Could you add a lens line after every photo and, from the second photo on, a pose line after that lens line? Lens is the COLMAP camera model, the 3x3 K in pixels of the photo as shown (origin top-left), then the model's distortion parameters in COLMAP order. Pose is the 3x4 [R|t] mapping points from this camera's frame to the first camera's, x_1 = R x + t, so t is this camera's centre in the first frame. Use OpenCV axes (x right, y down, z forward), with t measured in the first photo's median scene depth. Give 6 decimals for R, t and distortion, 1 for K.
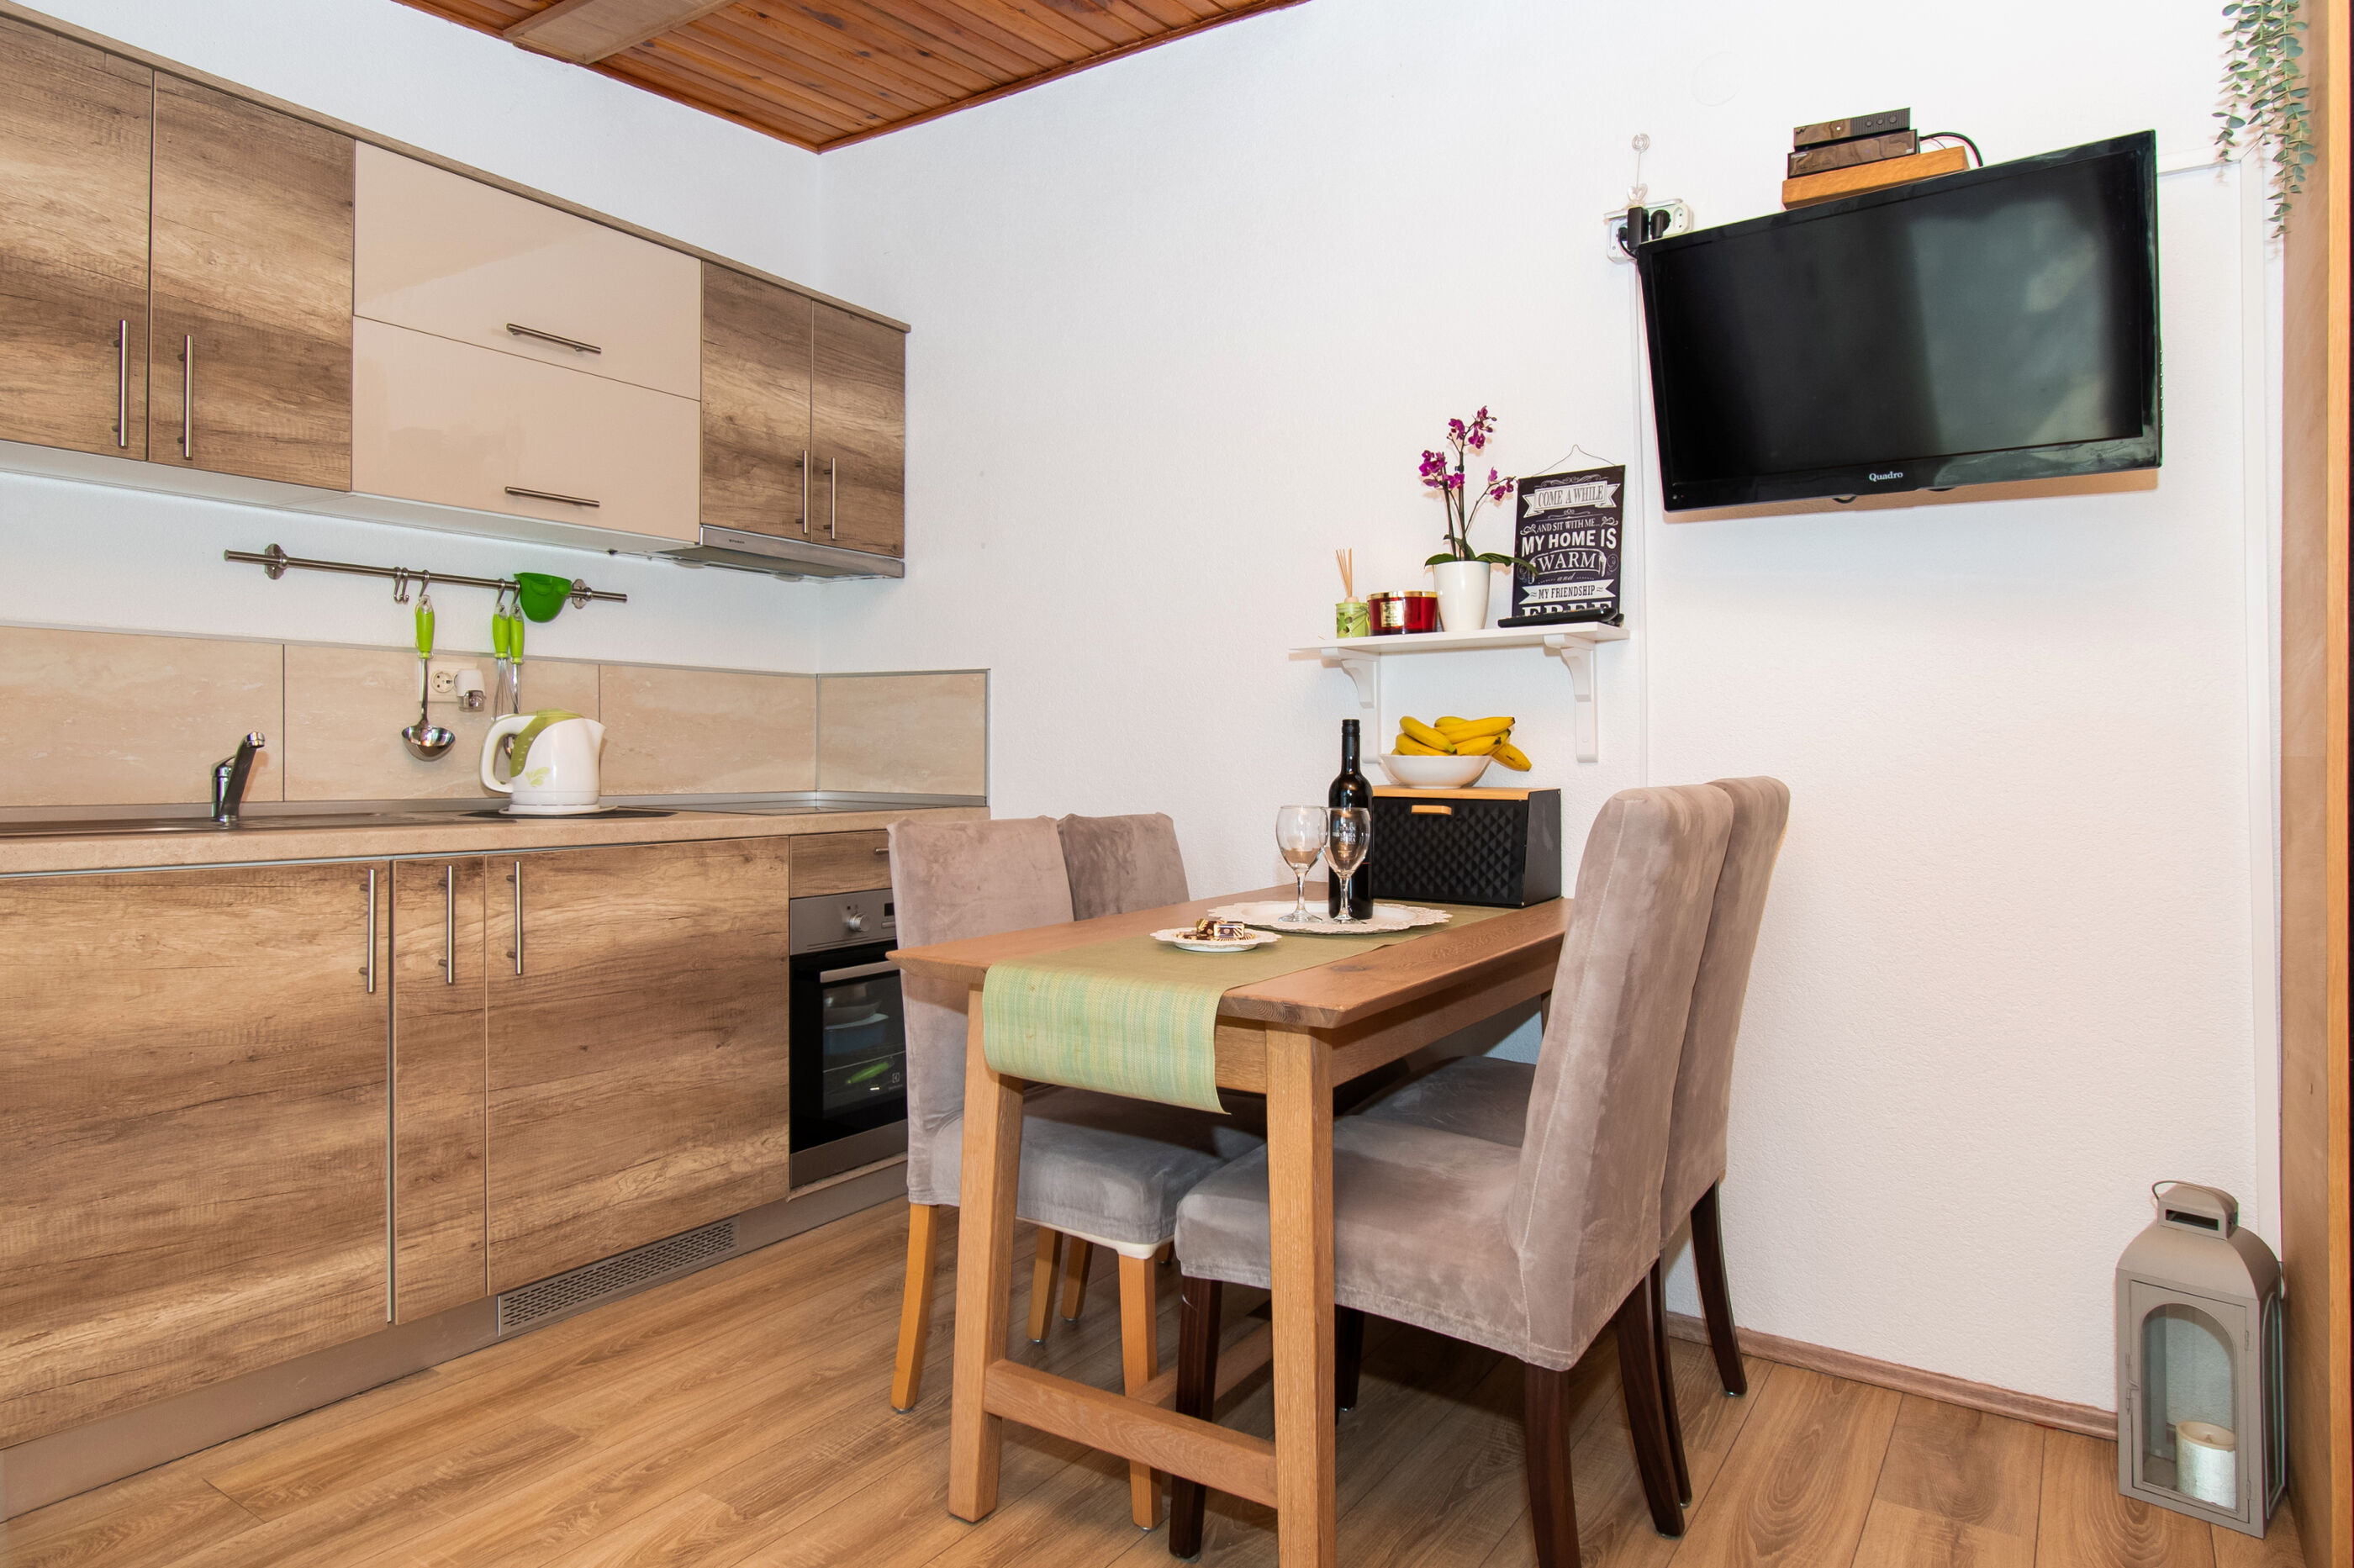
lens RADIAL K [[1362.7, 0, 1180.0], [0, 1362.7, 758.9], [0, 0, 1]] dist [-0.000375, -0.002412]
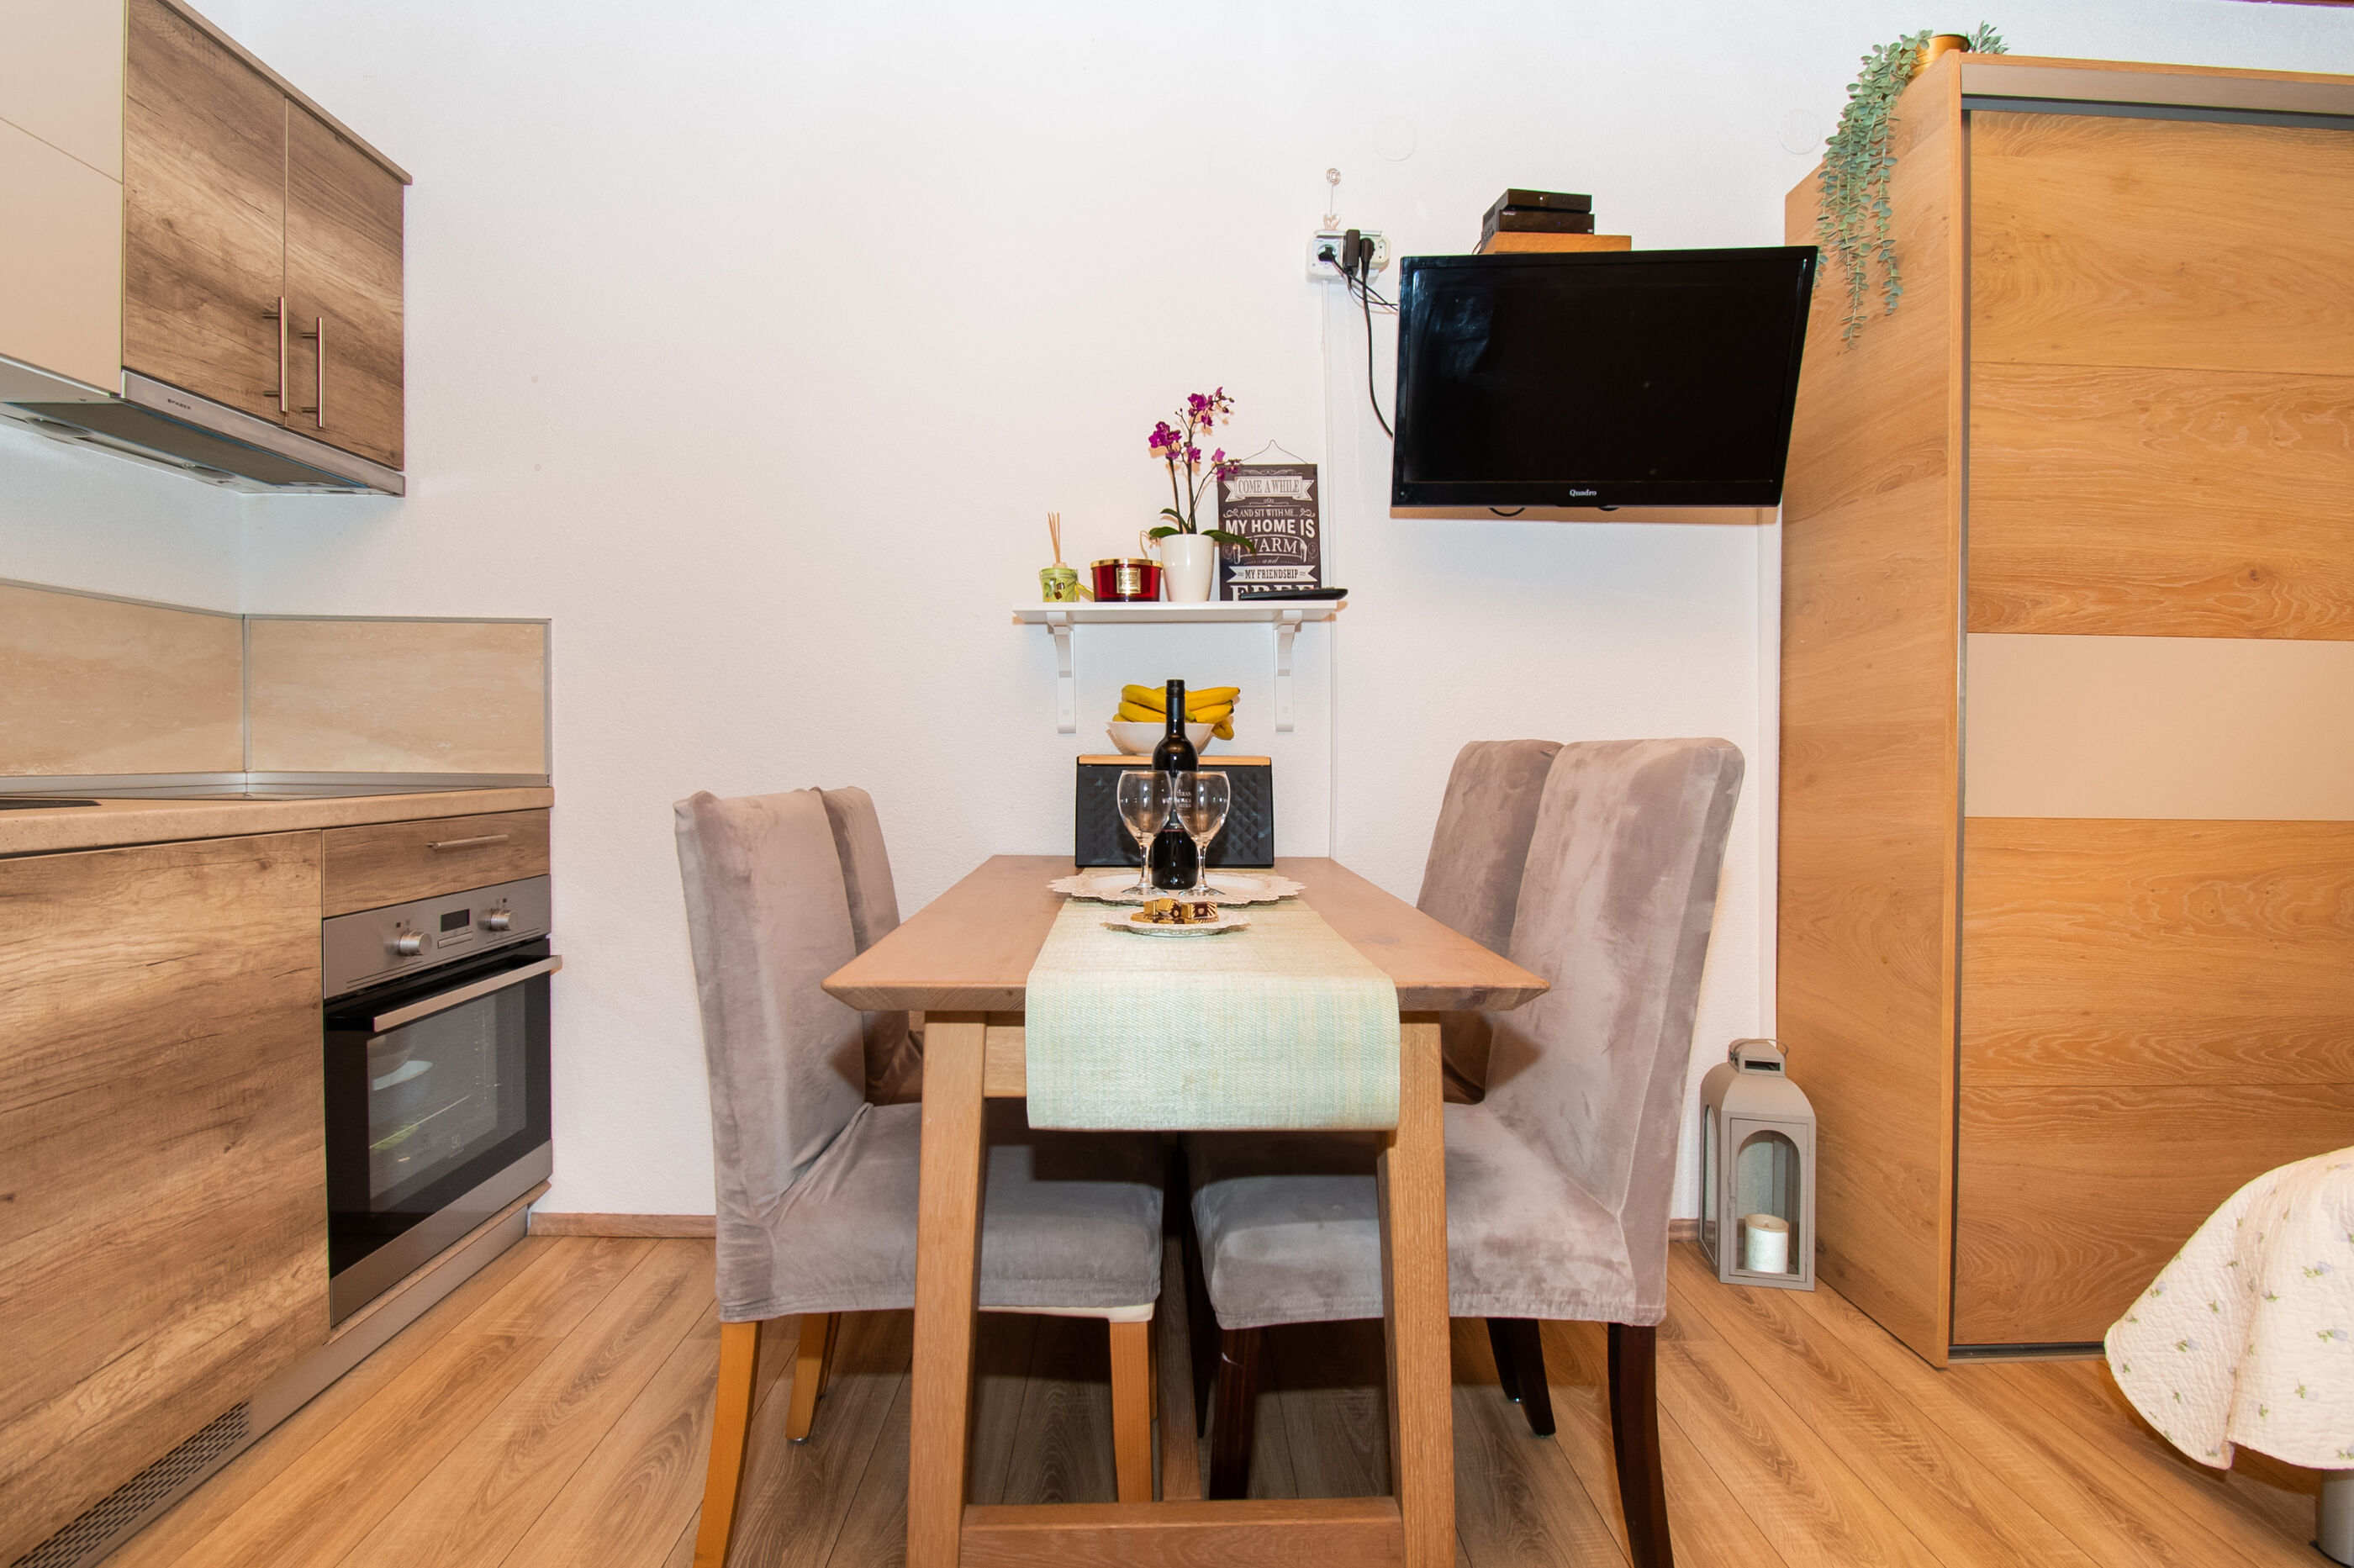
lens RADIAL K [[1114.1, 0, 1209.0], [0, 1114.1, 762.8], [0, 0, 1]] dist [-0.002702, -0.011268]
pose [[0.821977, -0.005017, 0.569498, -0.255126], [-0.000604, 0.999953, 0.009681, 0.018108], [-0.569520, -0.008301, 0.821936, 0.295881]]
